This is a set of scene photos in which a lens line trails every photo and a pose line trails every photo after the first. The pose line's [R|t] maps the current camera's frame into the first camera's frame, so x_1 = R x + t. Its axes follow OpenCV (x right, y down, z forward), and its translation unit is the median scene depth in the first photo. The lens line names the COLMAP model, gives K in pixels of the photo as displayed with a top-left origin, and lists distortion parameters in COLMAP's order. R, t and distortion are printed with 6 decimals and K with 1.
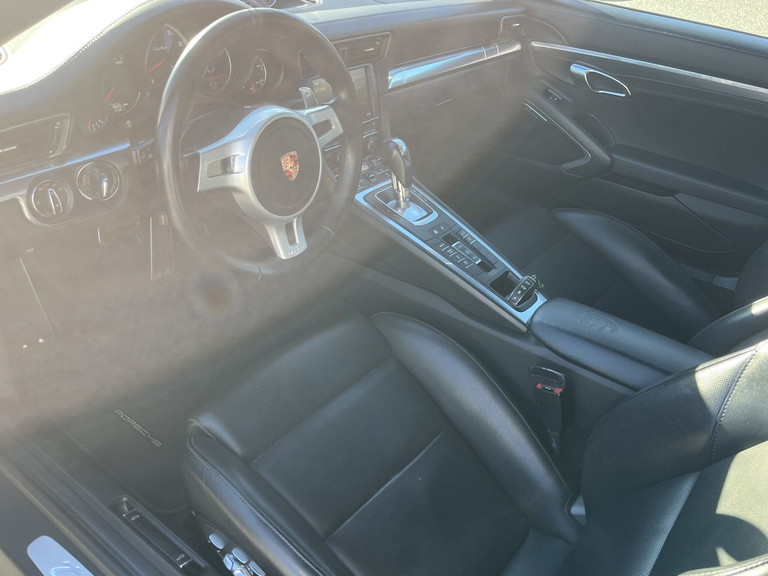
lens RADIAL K [[687.8, 0, 389.2], [0, 687.8, 290.7], [0, 0, 1]] dist [0.073254, -0.084029]
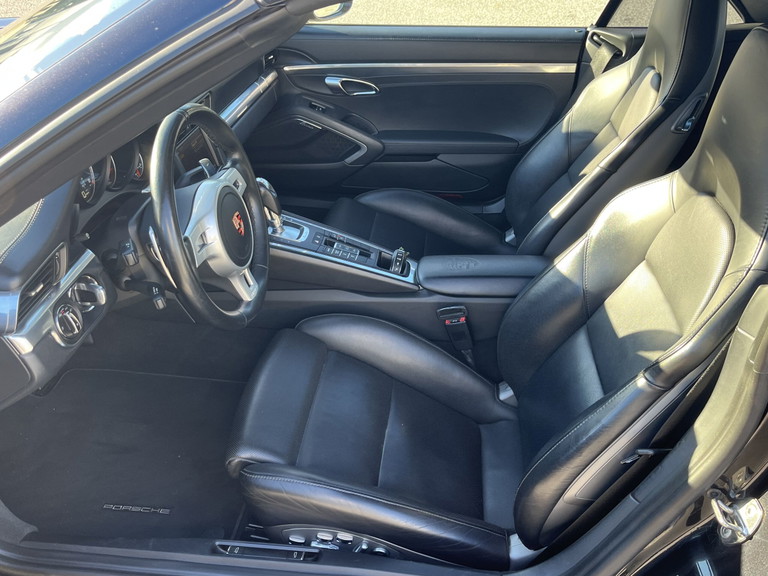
lens RADIAL K [[687.8, 0, 389.2], [0, 687.8, 290.7], [0, 0, 1]] dist [0.073254, -0.084029]
pose [[0.847851, -0.361981, 0.387452, -0.321307], [0.360823, 0.929313, 0.078640, -0.054665], [-0.388530, 0.073127, 0.918530, -0.147198]]
